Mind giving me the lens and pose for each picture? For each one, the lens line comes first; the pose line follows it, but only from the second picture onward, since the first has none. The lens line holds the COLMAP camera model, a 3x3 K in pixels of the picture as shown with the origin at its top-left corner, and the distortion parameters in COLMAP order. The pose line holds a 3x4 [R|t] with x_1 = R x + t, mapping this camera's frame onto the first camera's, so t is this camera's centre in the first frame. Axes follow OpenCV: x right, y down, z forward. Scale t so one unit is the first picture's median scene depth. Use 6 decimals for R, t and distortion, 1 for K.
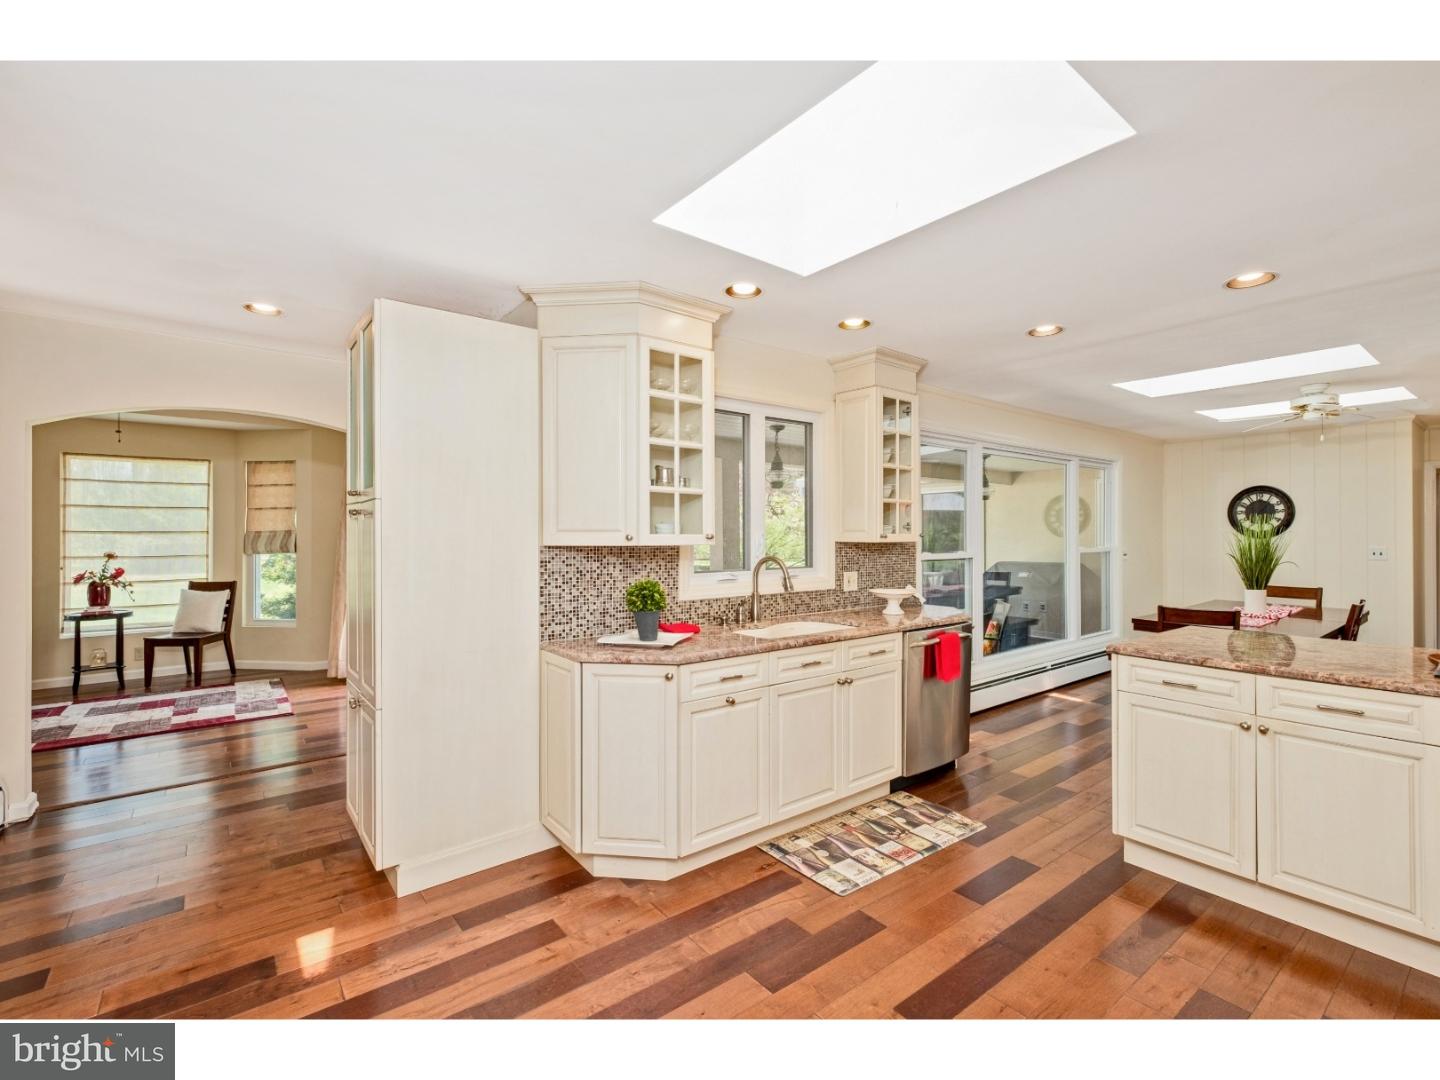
lens RADIAL K [[650.2, 0, 716.0], [0, 650.2, 531.2], [0, 0, 1]] dist [-0.001136, -0.000266]
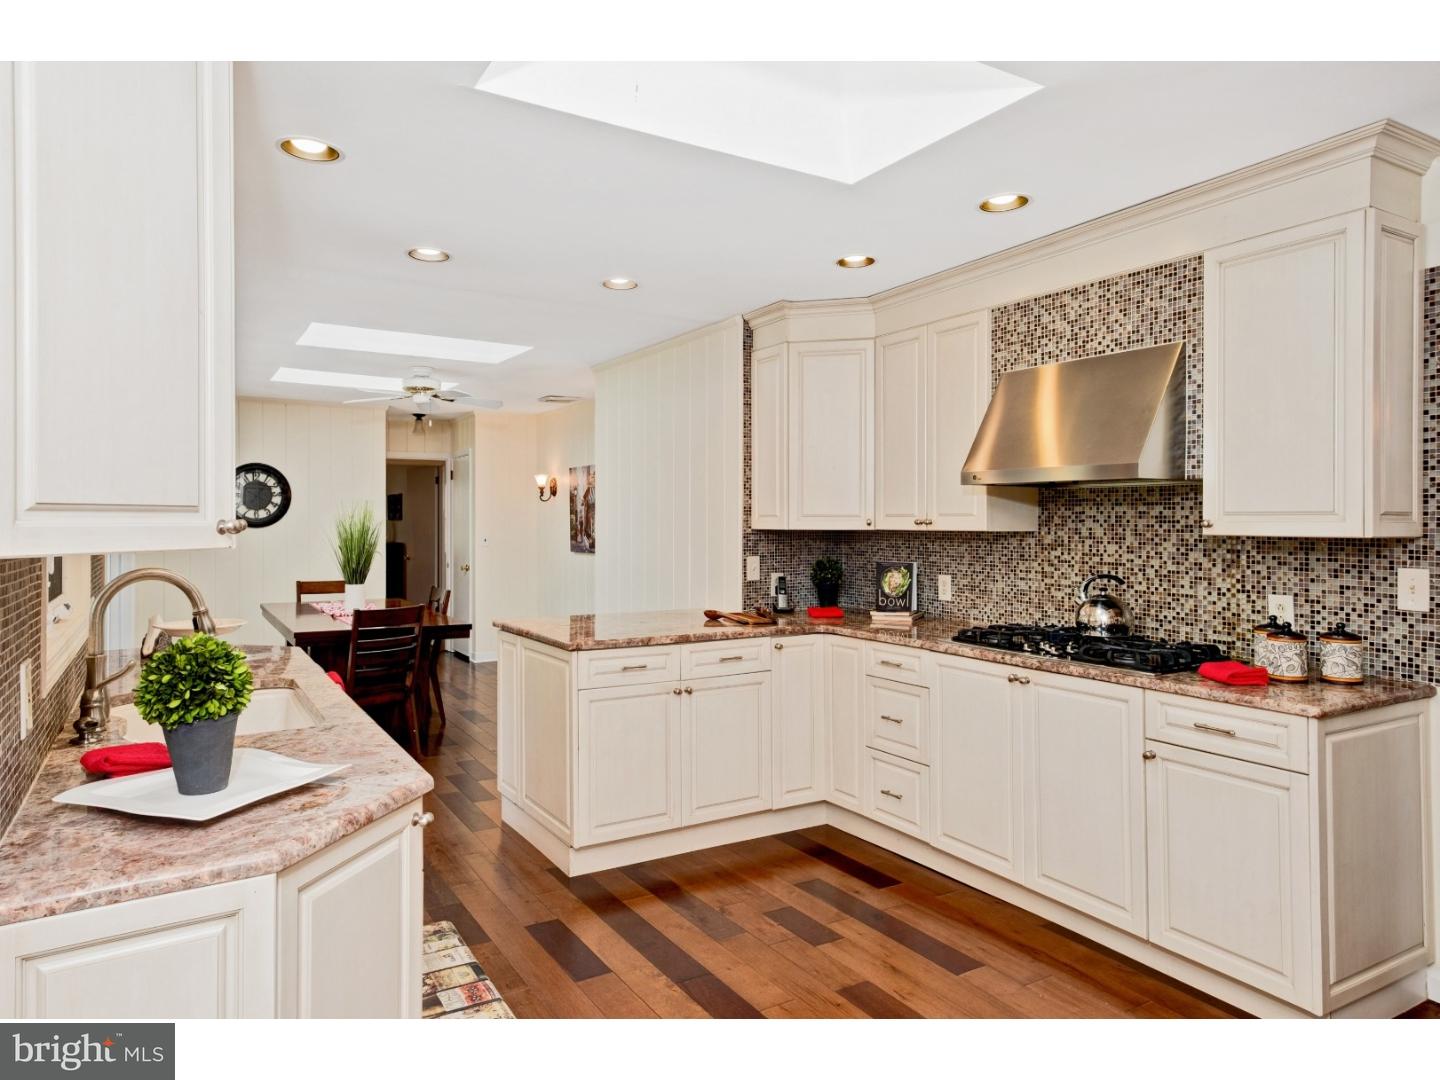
lens RADIAL K [[931.6, 0, 721.4], [0, 931.6, 521.1], [0, 0, 1]] dist [0.057247, -0.000255]
pose [[0.118573, -0.001216, 0.992945, -0.649457], [-0.001902, 0.999997, 0.001452, 0.001360], [-0.992943, -0.002060, 0.118571, 0.613290]]
